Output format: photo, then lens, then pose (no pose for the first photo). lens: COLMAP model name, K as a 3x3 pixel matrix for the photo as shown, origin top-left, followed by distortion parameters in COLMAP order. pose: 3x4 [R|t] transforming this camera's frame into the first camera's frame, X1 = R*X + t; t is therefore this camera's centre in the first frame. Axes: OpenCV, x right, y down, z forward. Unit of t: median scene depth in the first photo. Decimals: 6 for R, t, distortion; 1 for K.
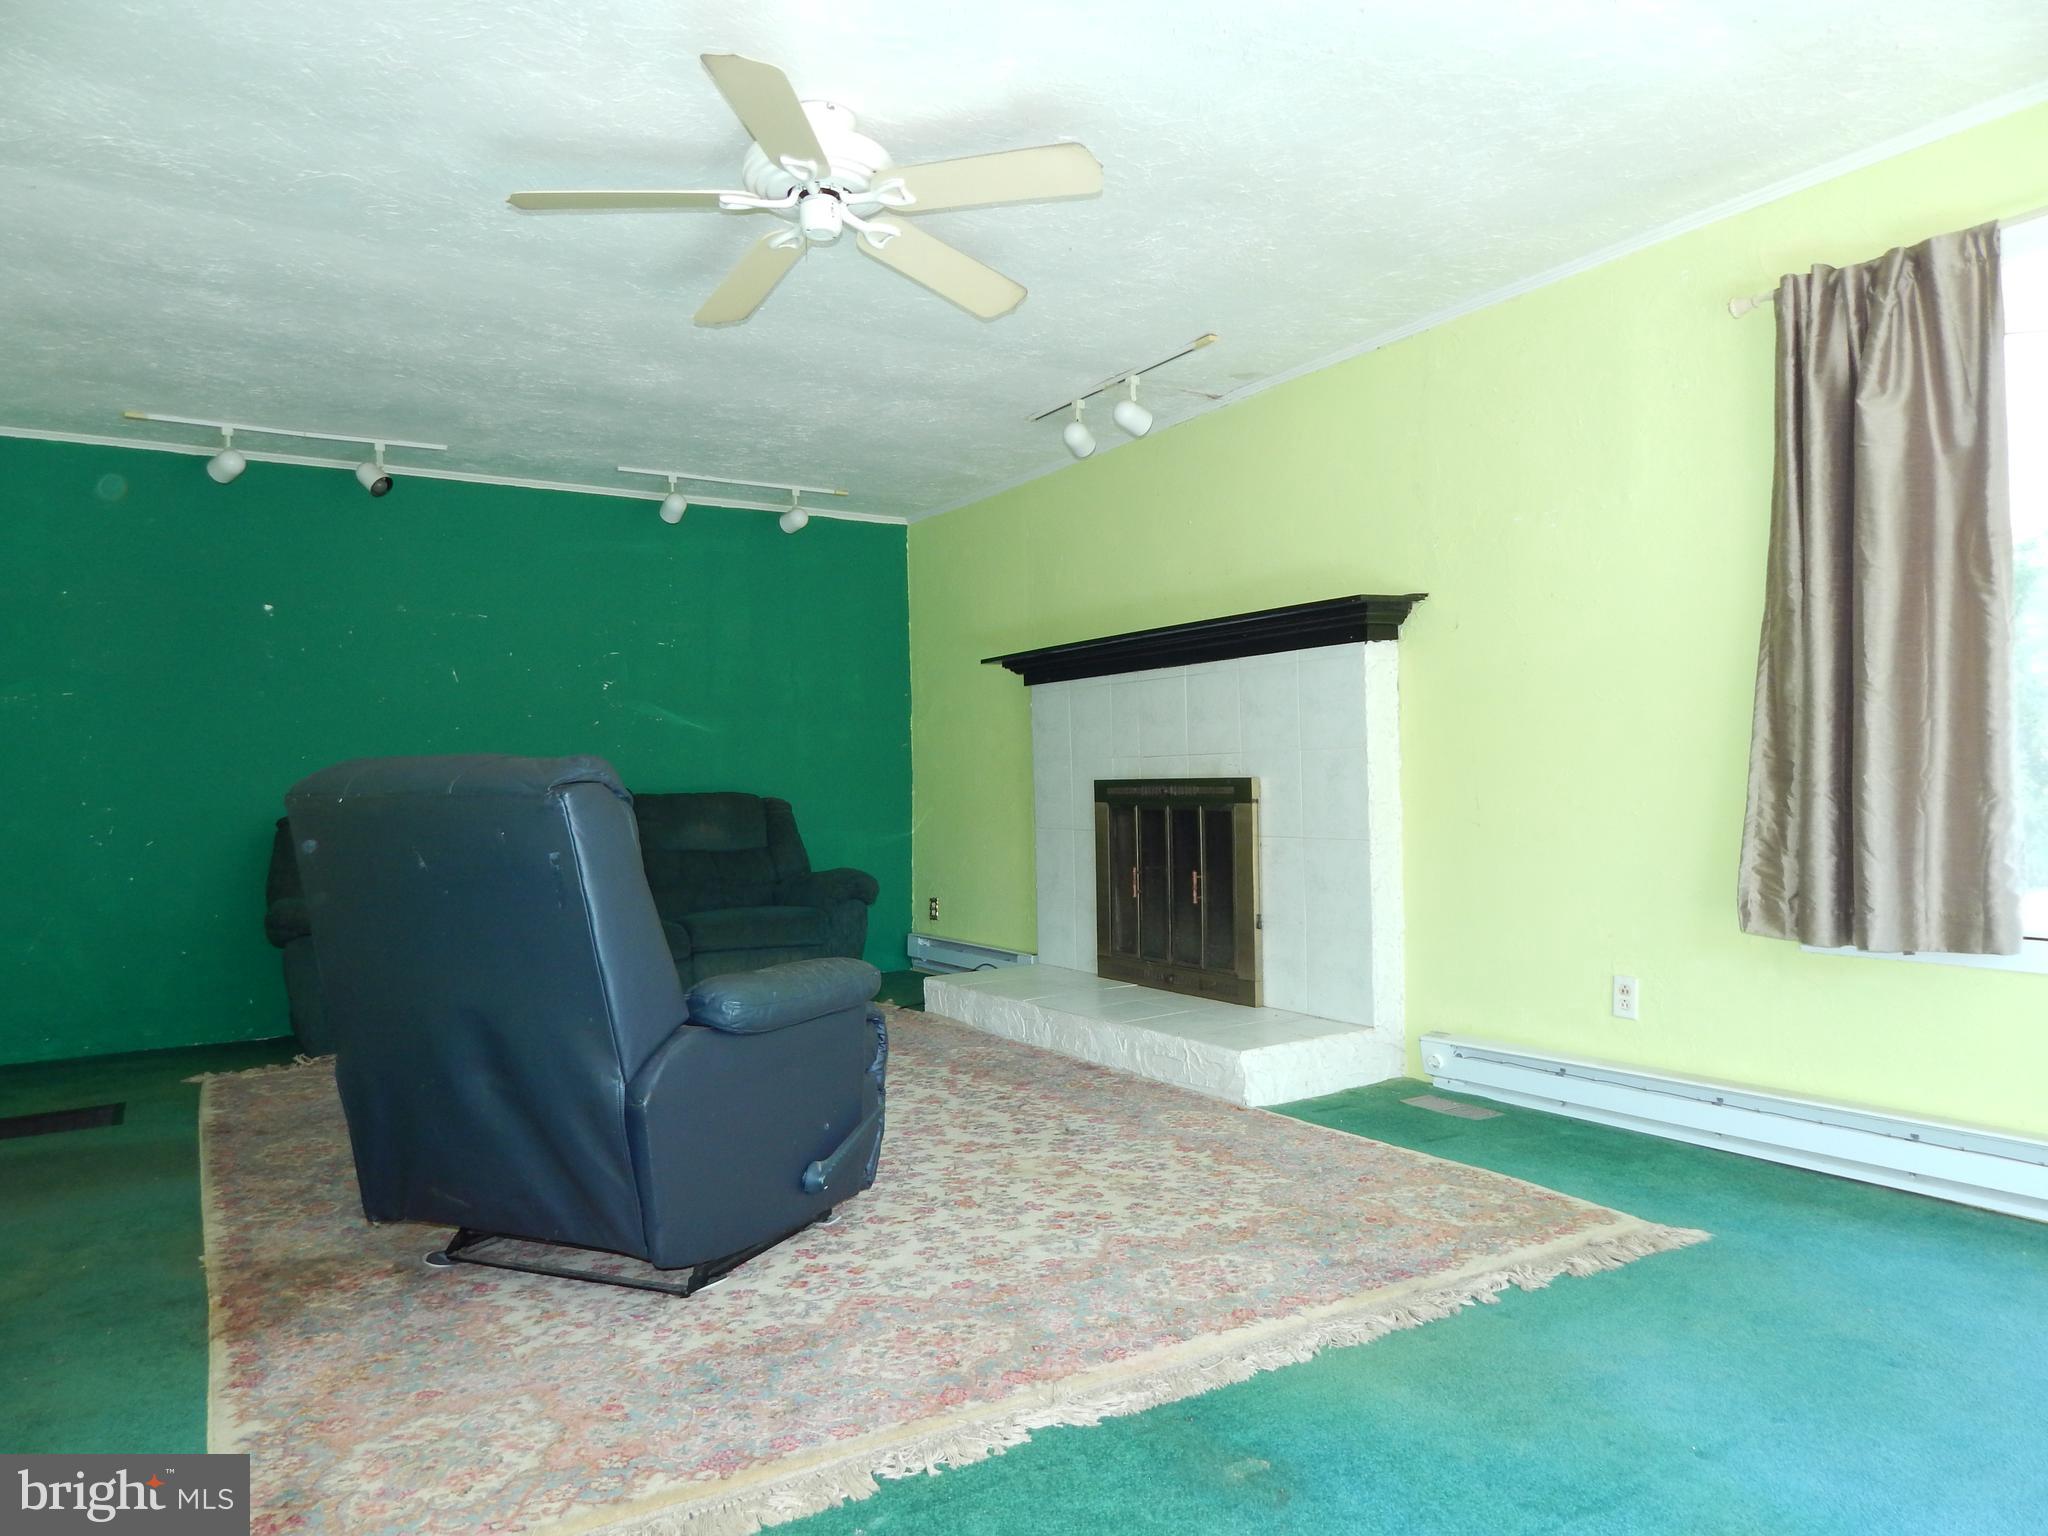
lens RADIAL K [[1352.2, 0, 1024.0], [0, 1352.2, 768.0], [0, 0, 1]] dist [-0.003065, -0.002946]
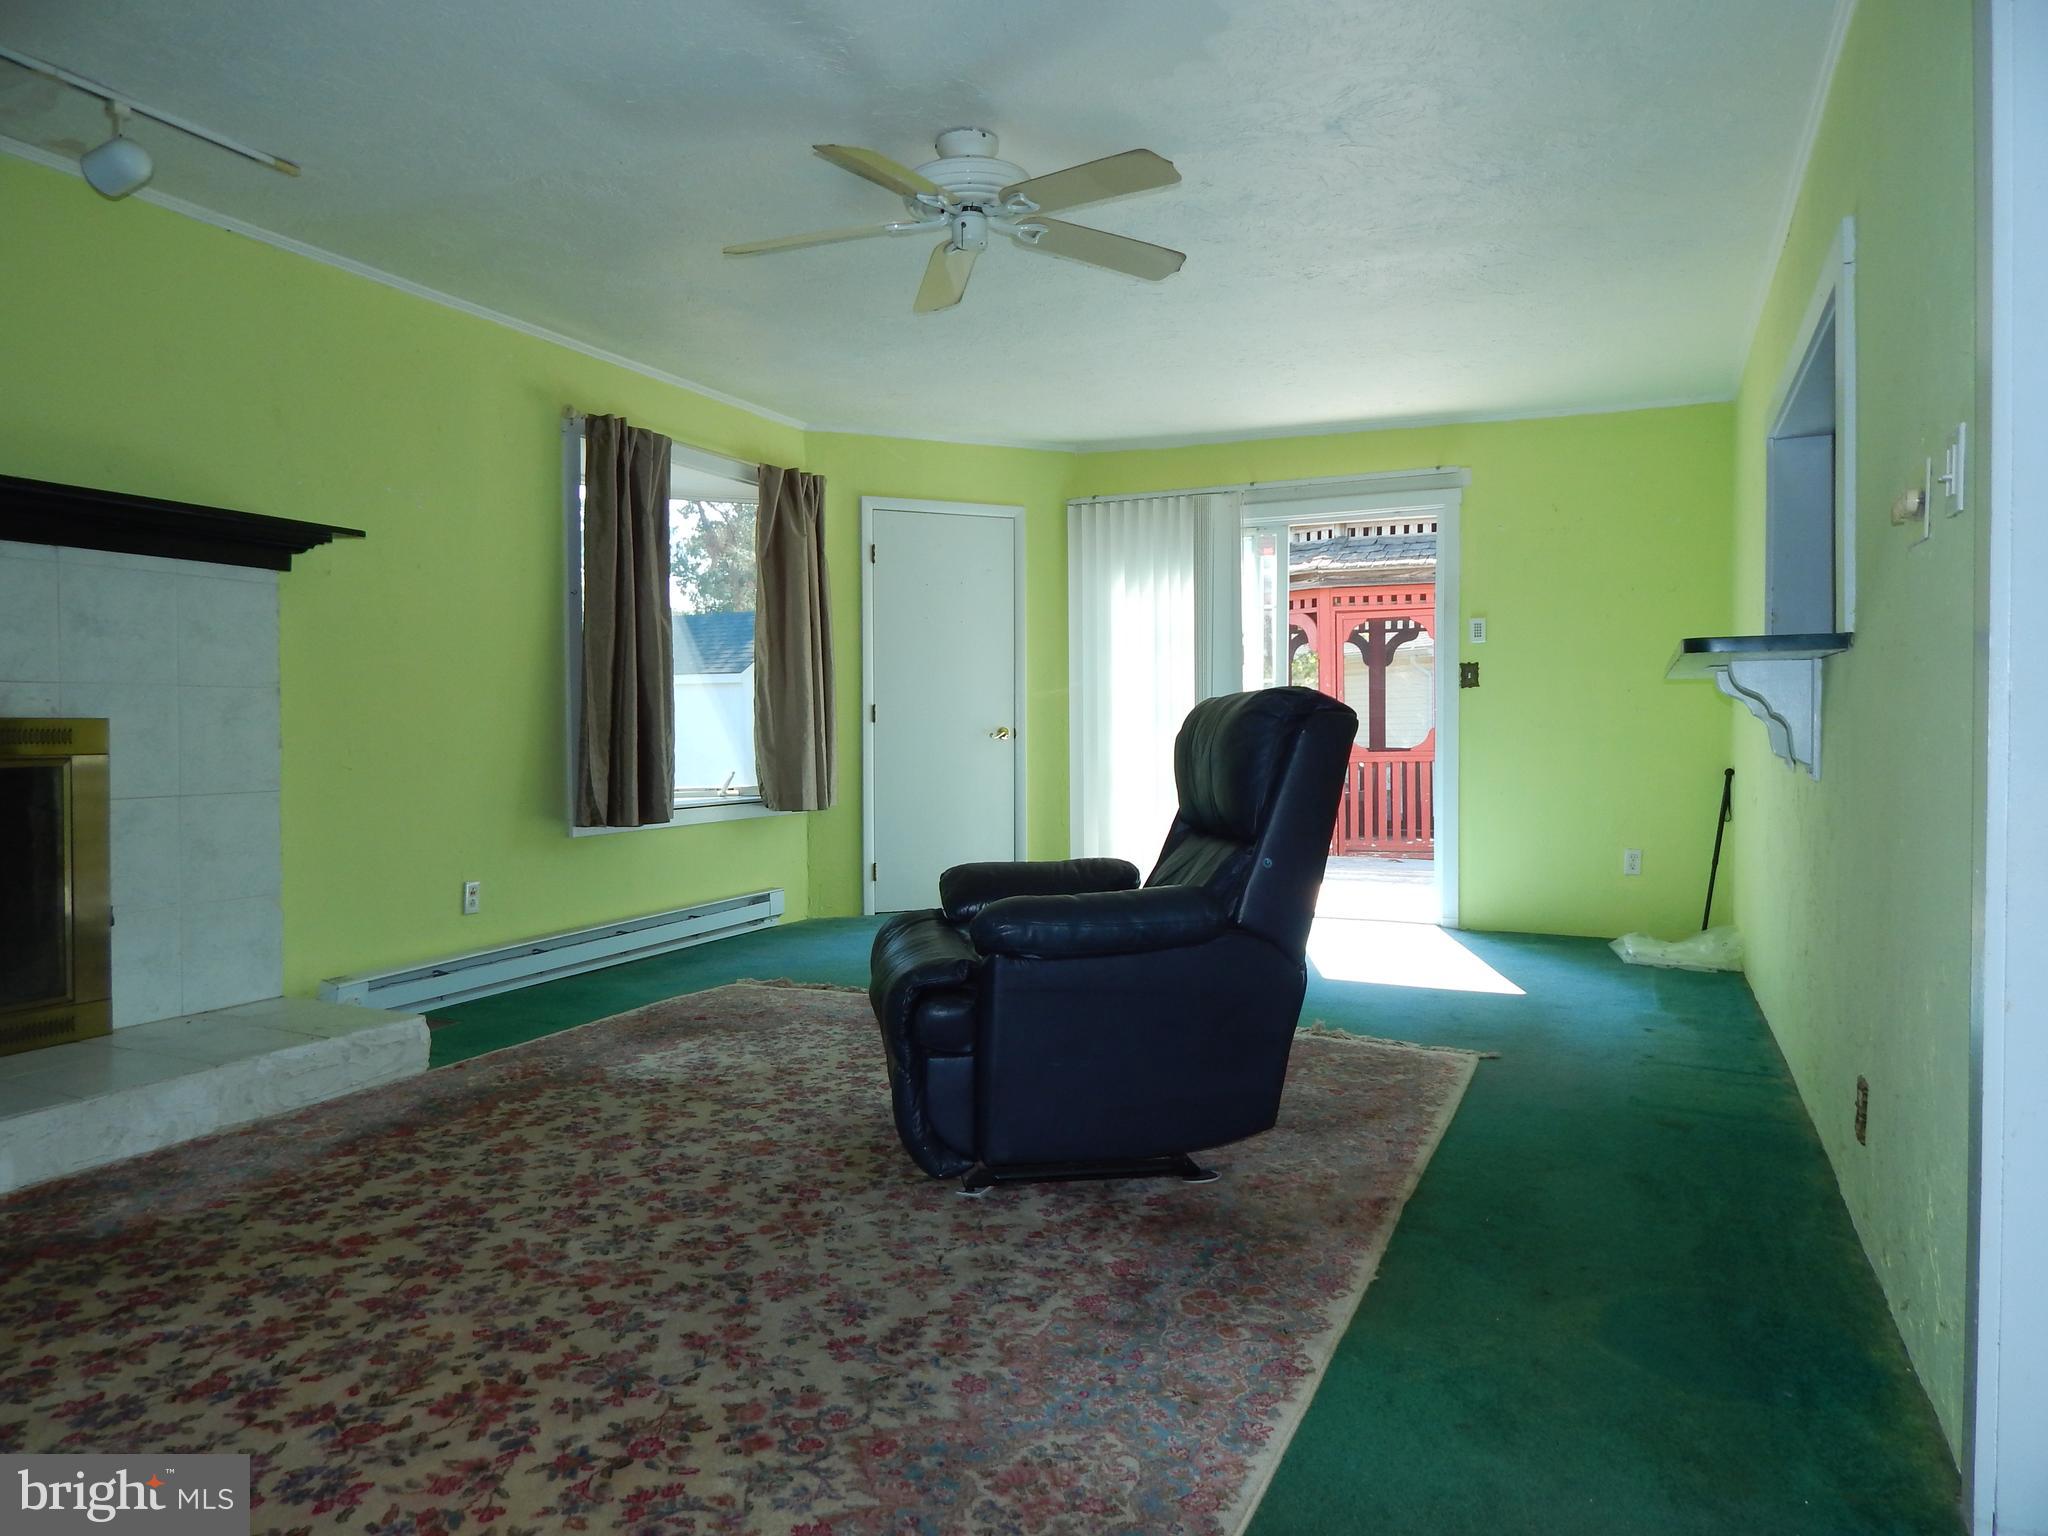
lens RADIAL K [[1352.2, 0, 1024.0], [0, 1352.2, 768.0], [0, 0, 1]] dist [-0.003065, -0.002946]
pose [[-0.533284, 0.000815, 0.845936, -0.792062], [0.021467, 0.999691, 0.012570, 0.040331], [-0.845664, 0.024863, -0.533137, 1.102134]]
